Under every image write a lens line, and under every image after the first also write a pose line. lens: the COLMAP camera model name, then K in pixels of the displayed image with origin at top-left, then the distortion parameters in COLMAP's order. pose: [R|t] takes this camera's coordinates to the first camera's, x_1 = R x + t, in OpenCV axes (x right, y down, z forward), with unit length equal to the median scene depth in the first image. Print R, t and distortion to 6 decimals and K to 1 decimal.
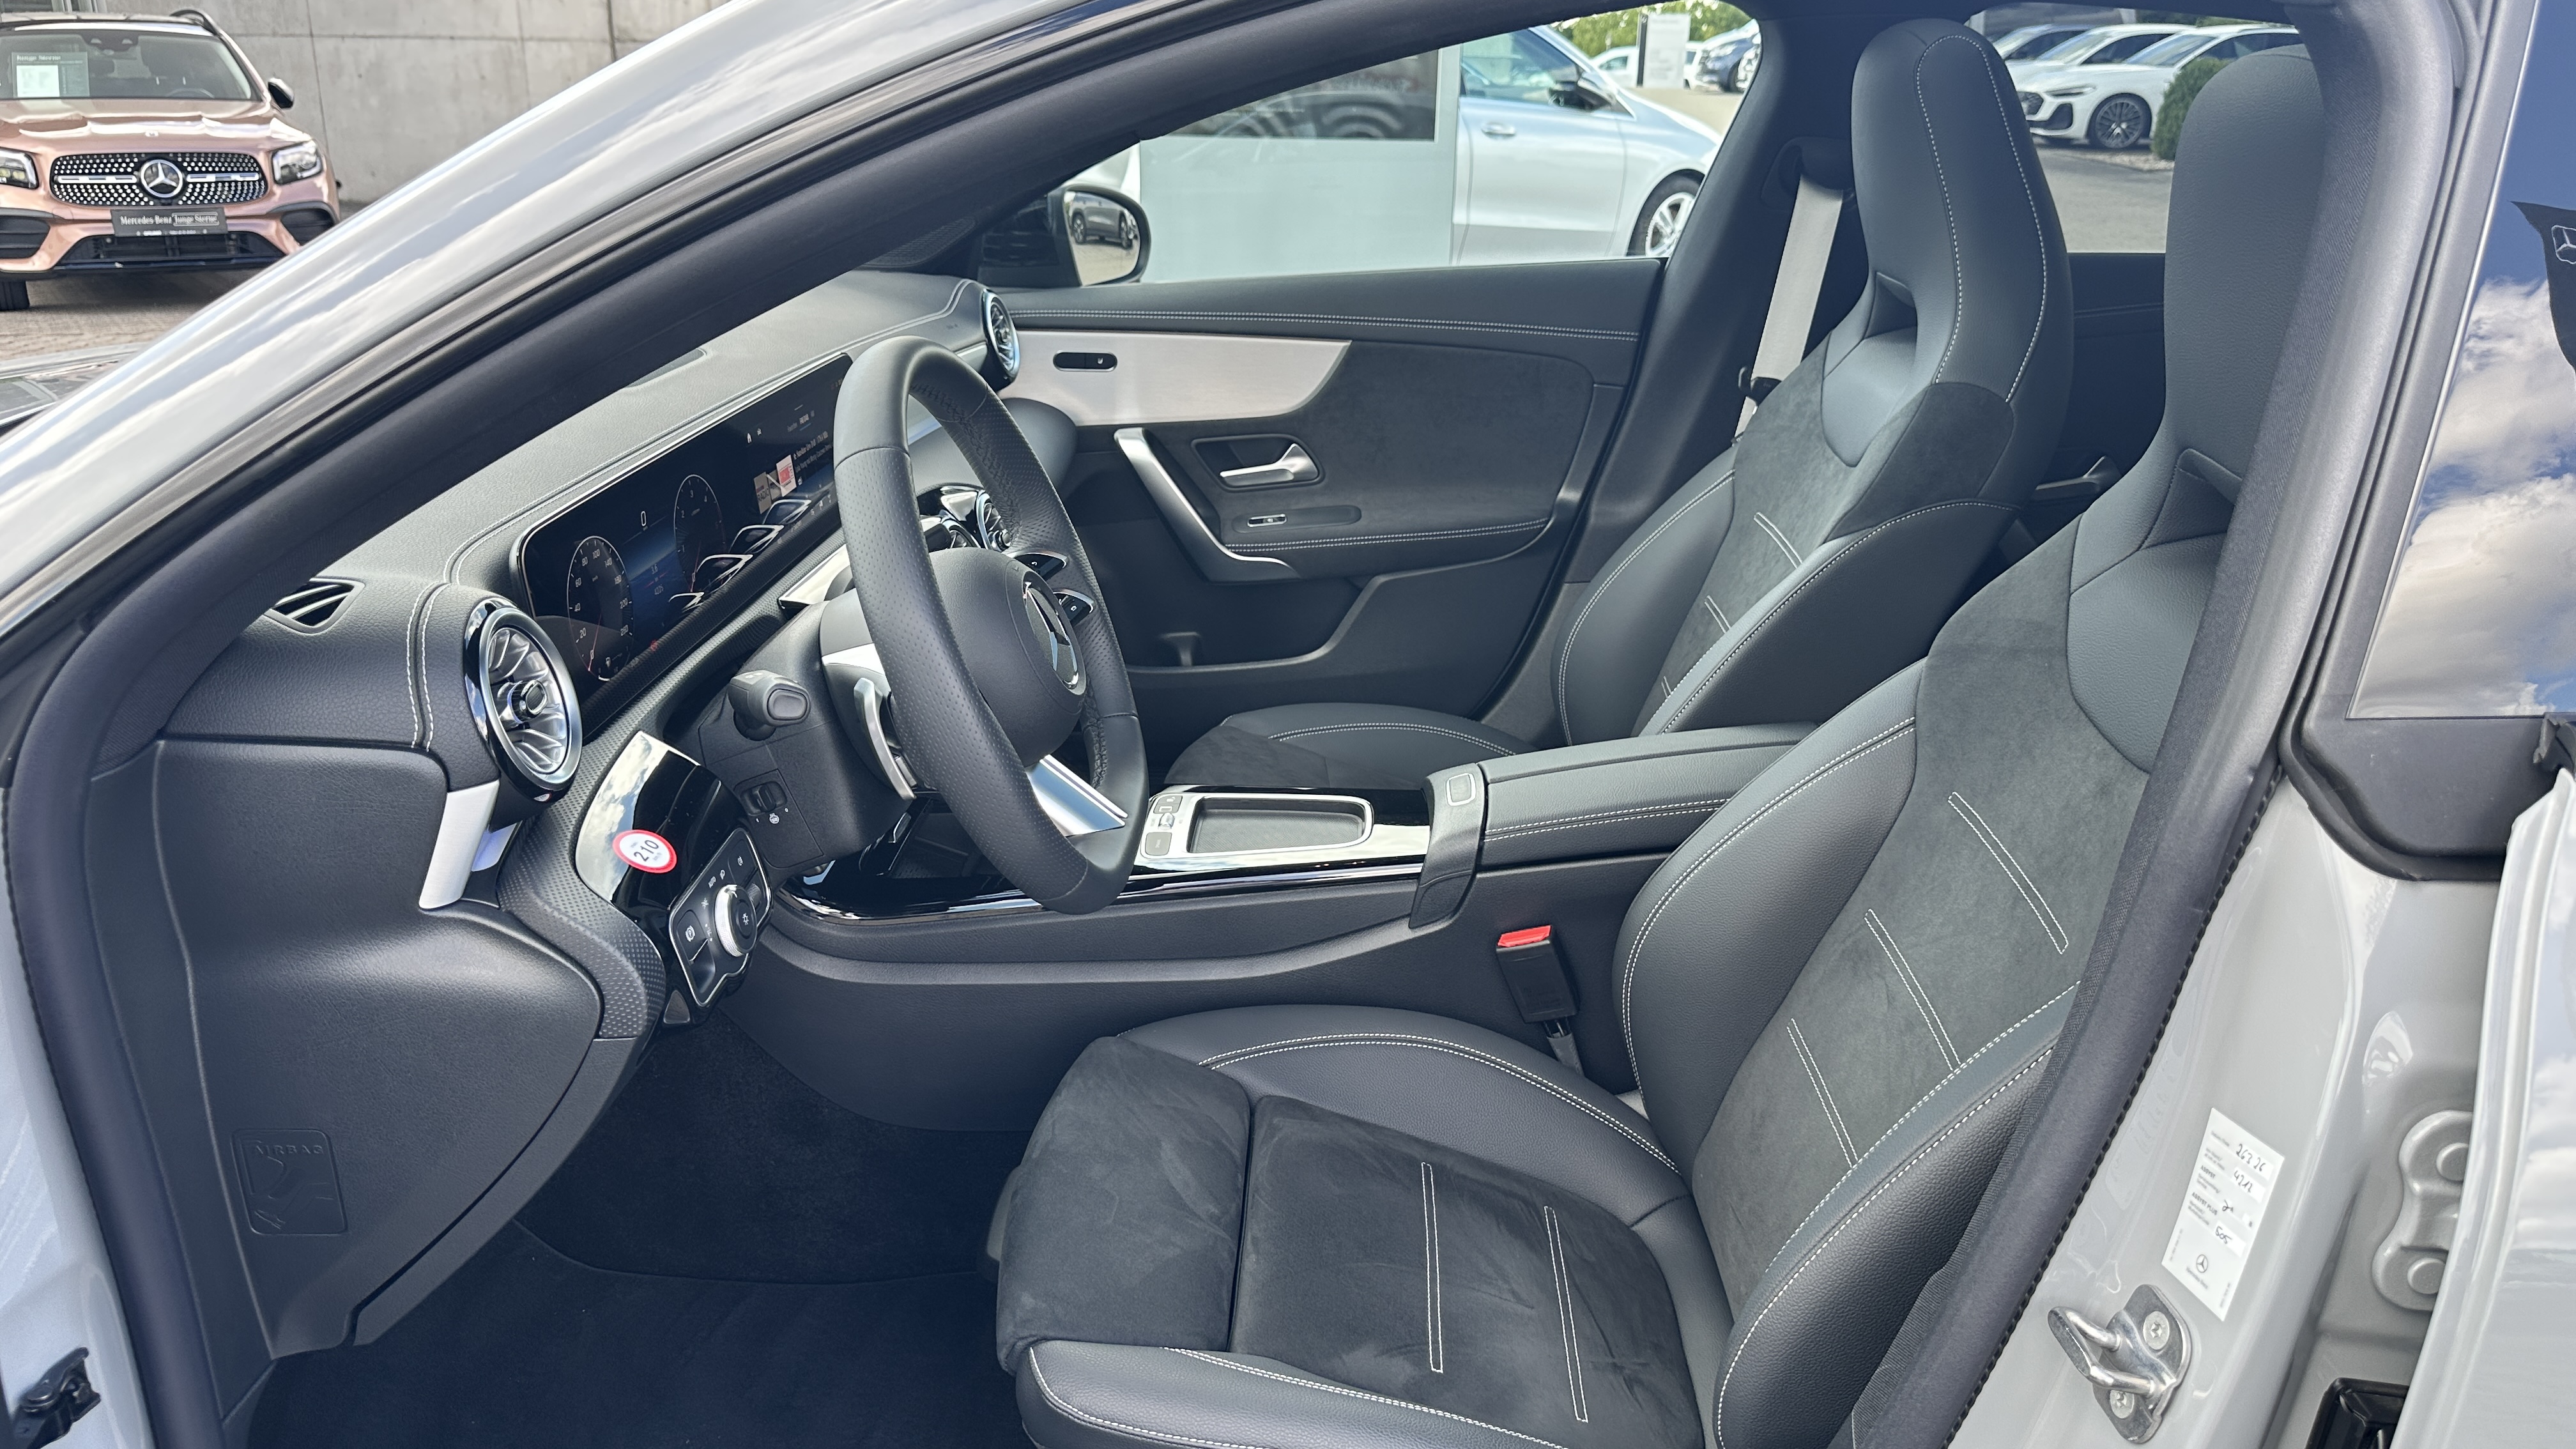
lens RADIAL K [[1806.4, 0, 1286.3], [0, 1806.4, 744.0], [0, 0, 1]] dist [0.047012, -0.054359]
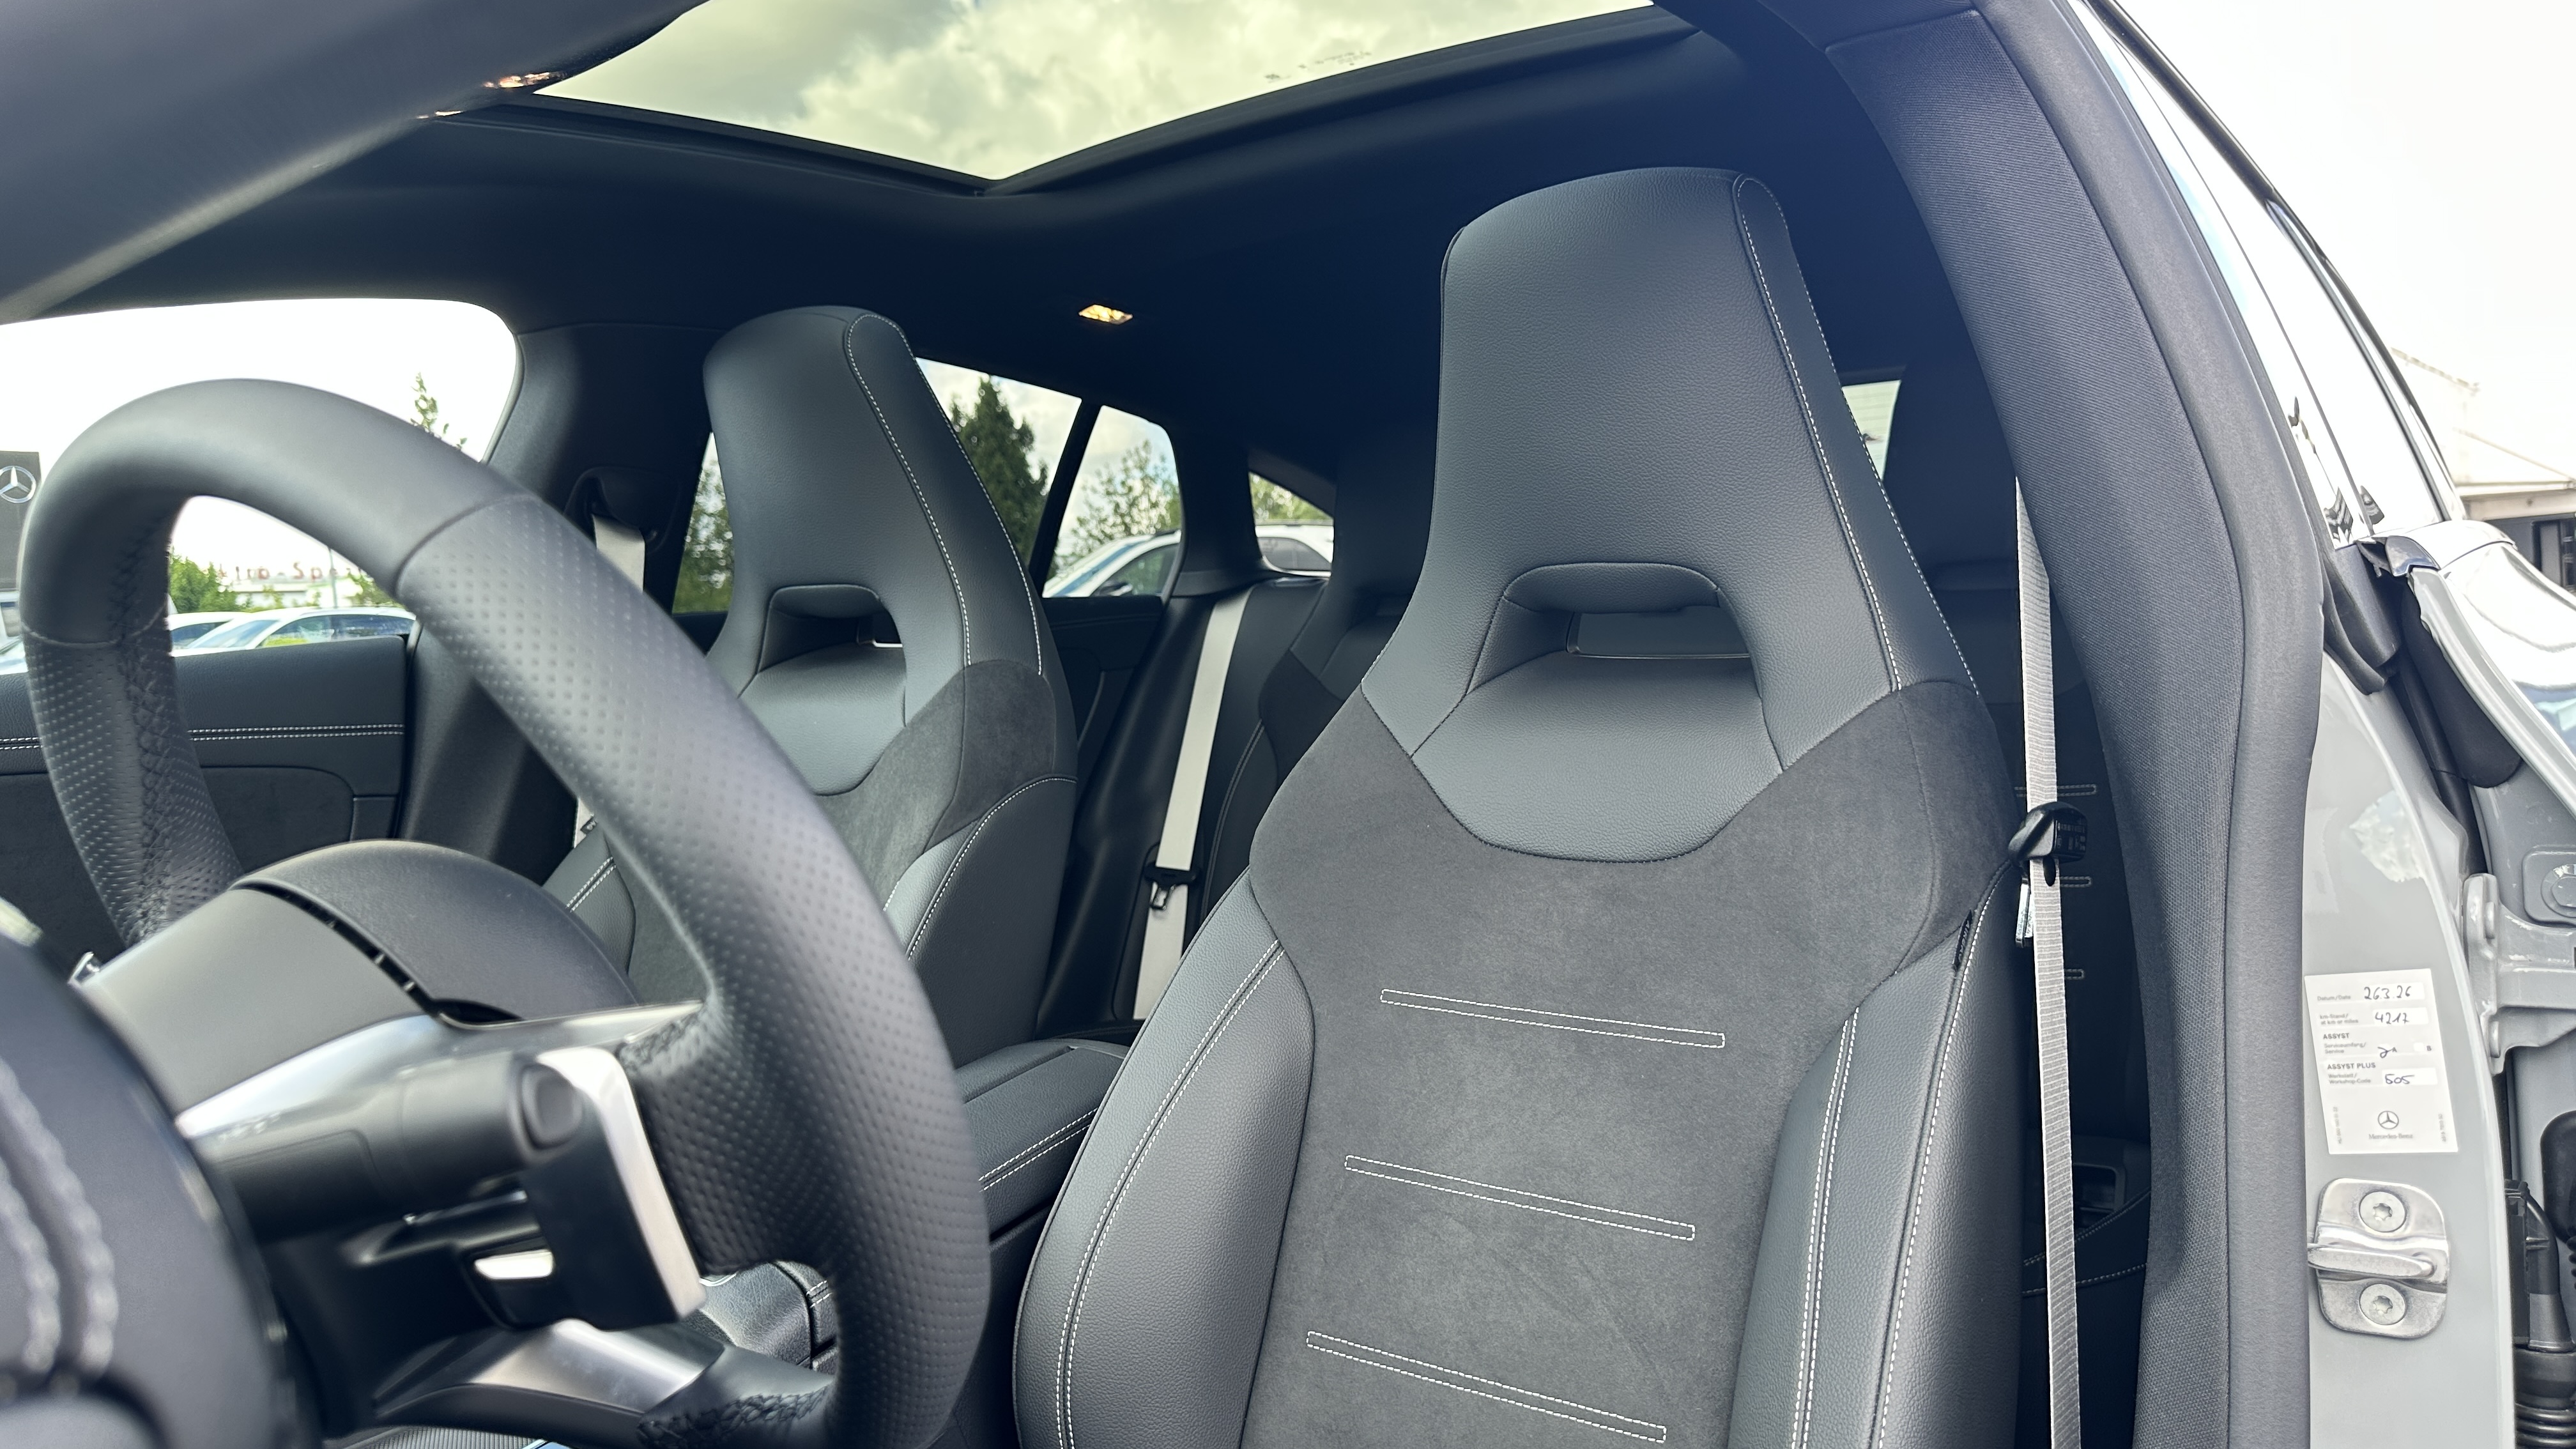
lens RADIAL K [[1806.4, 0, 1286.8], [0, 1806.4, 720.5], [0, 0, 1]] dist [0.047012, -0.054359]
pose [[0.564170, -0.087794, 0.820978, -0.215236], [0.341855, 0.929936, -0.135475, 0.003583], [-0.751563, 0.357086, 0.554655, 0.275920]]
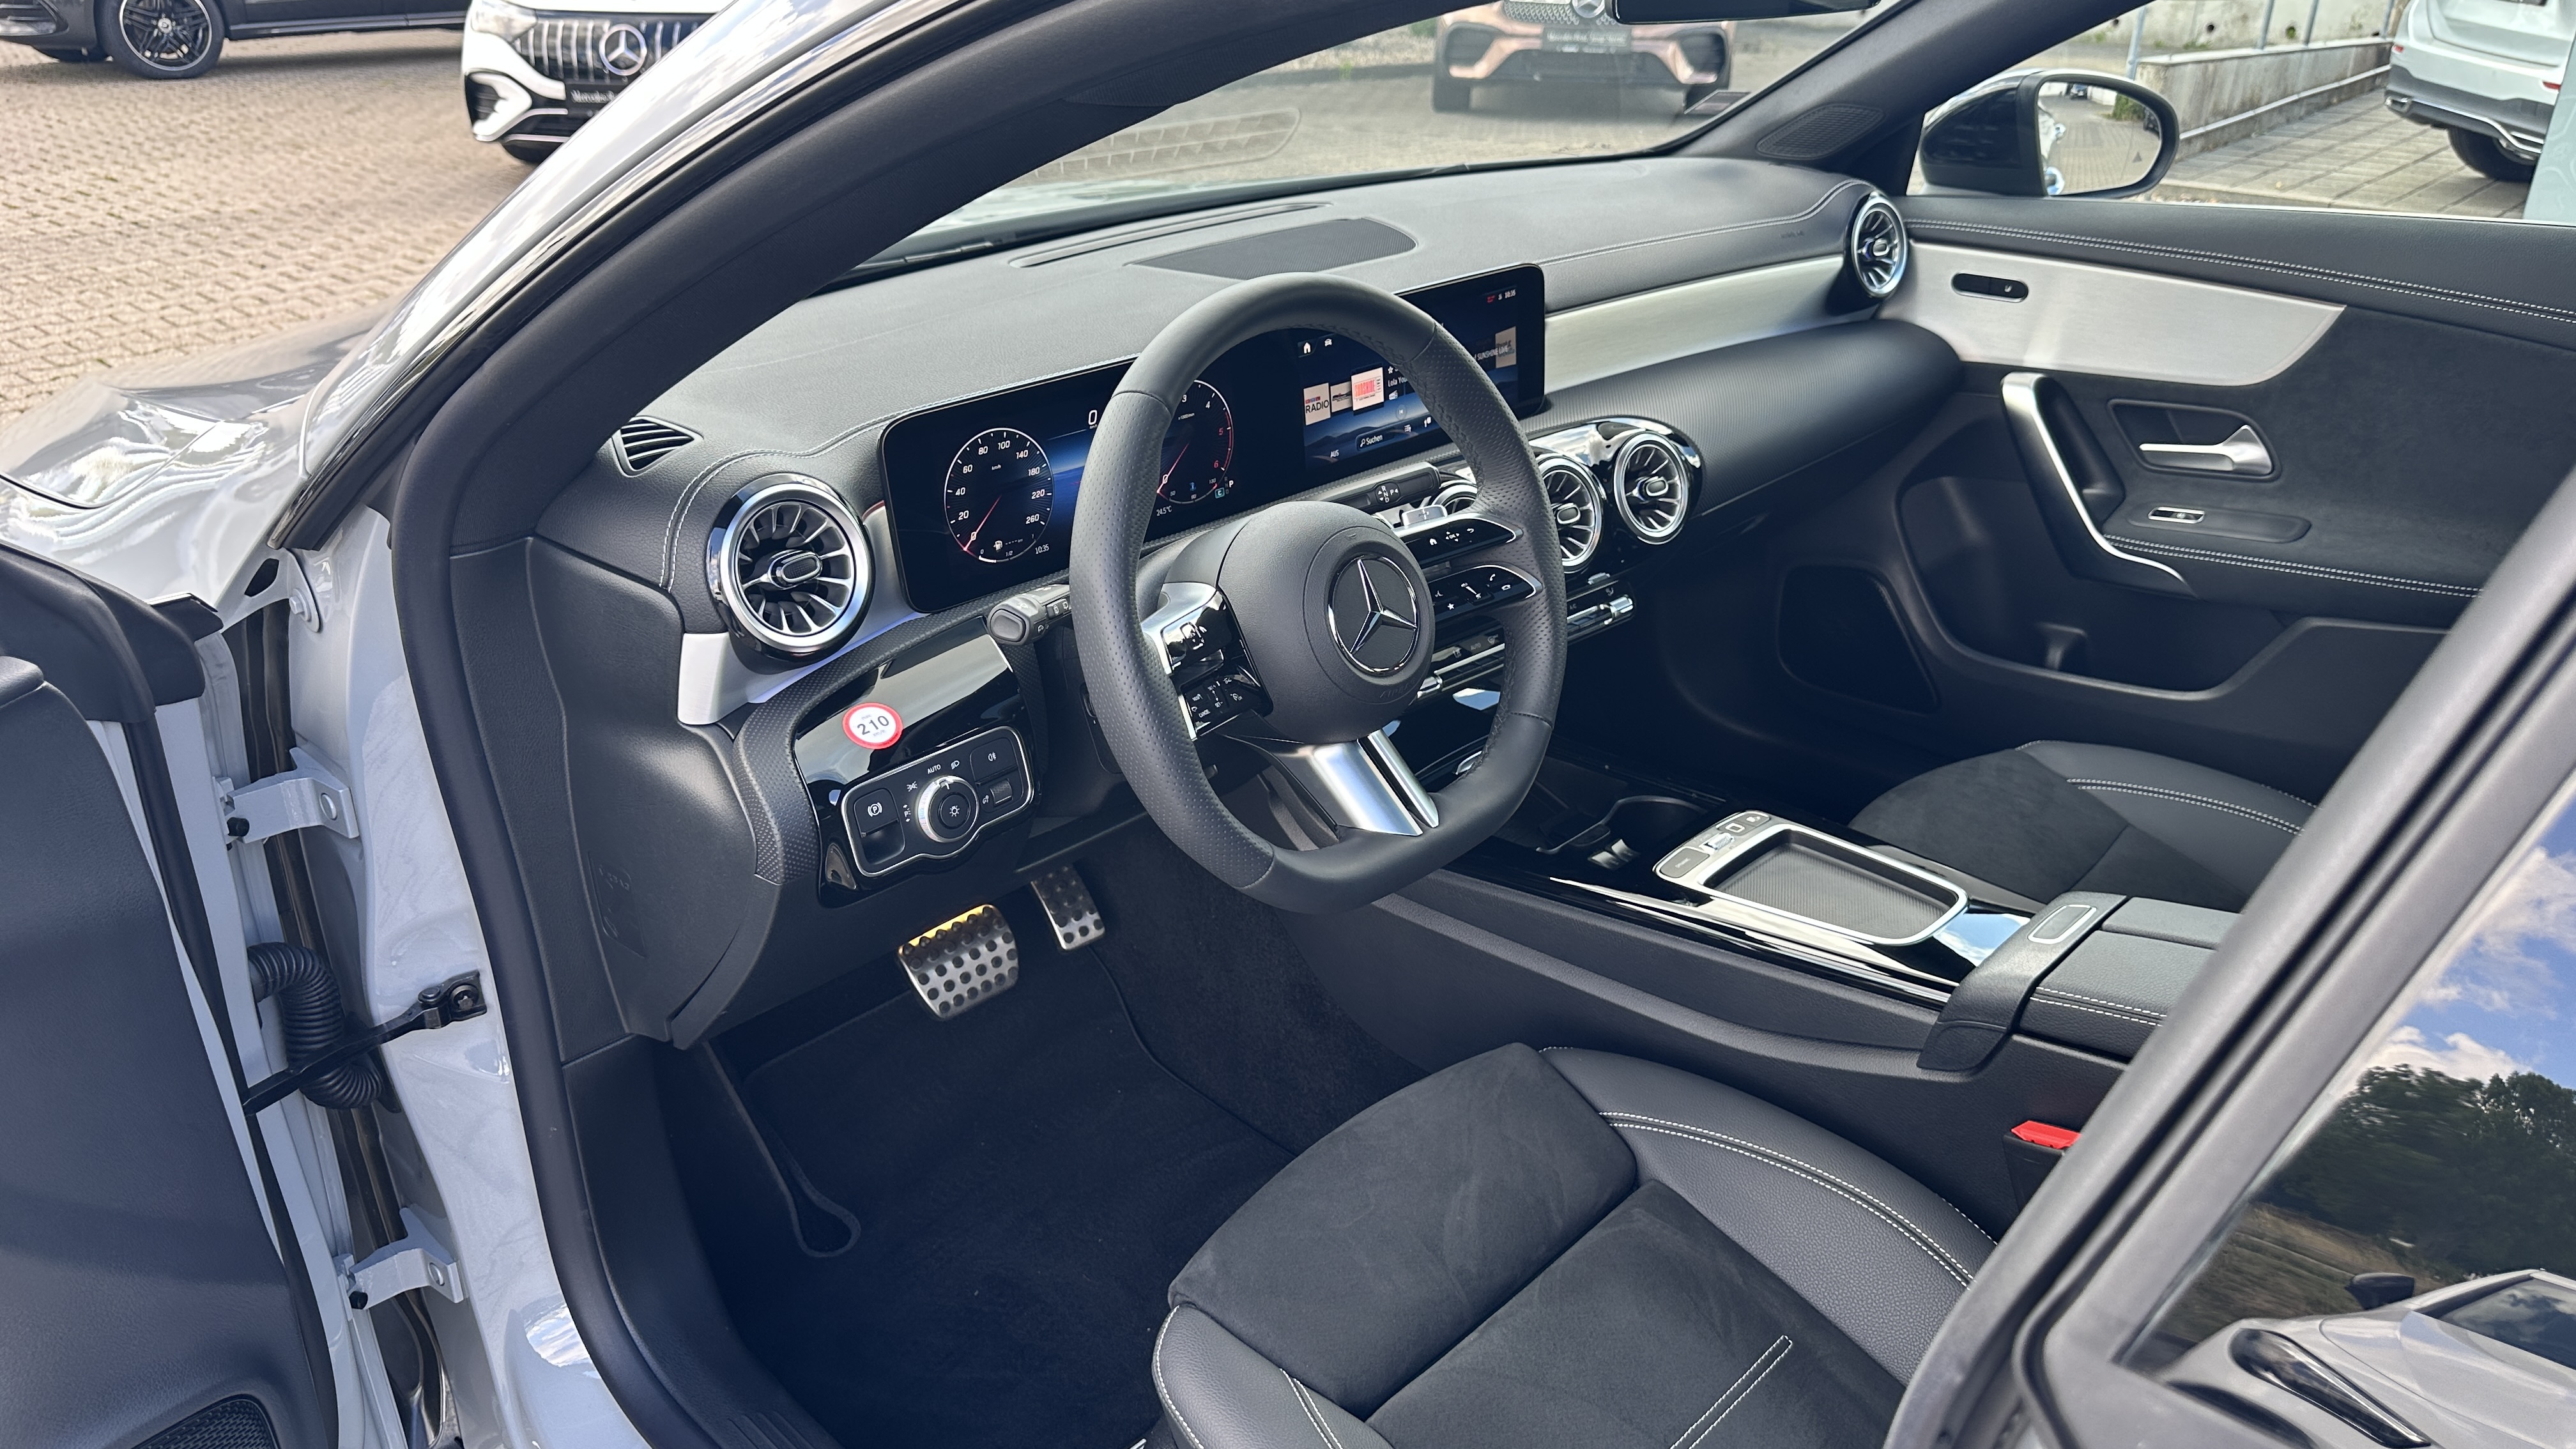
lens RADIAL K [[1806.4, 0, 1272.0], [0, 1806.4, 730.3], [0, 0, 1]] dist [0.047012, -0.054359]
pose [[0.742073, 0.276511, -0.610630, 0.206069], [-0.227032, 0.960792, 0.159172, -0.069615], [0.630701, 0.020515, 0.775754, 0.131201]]
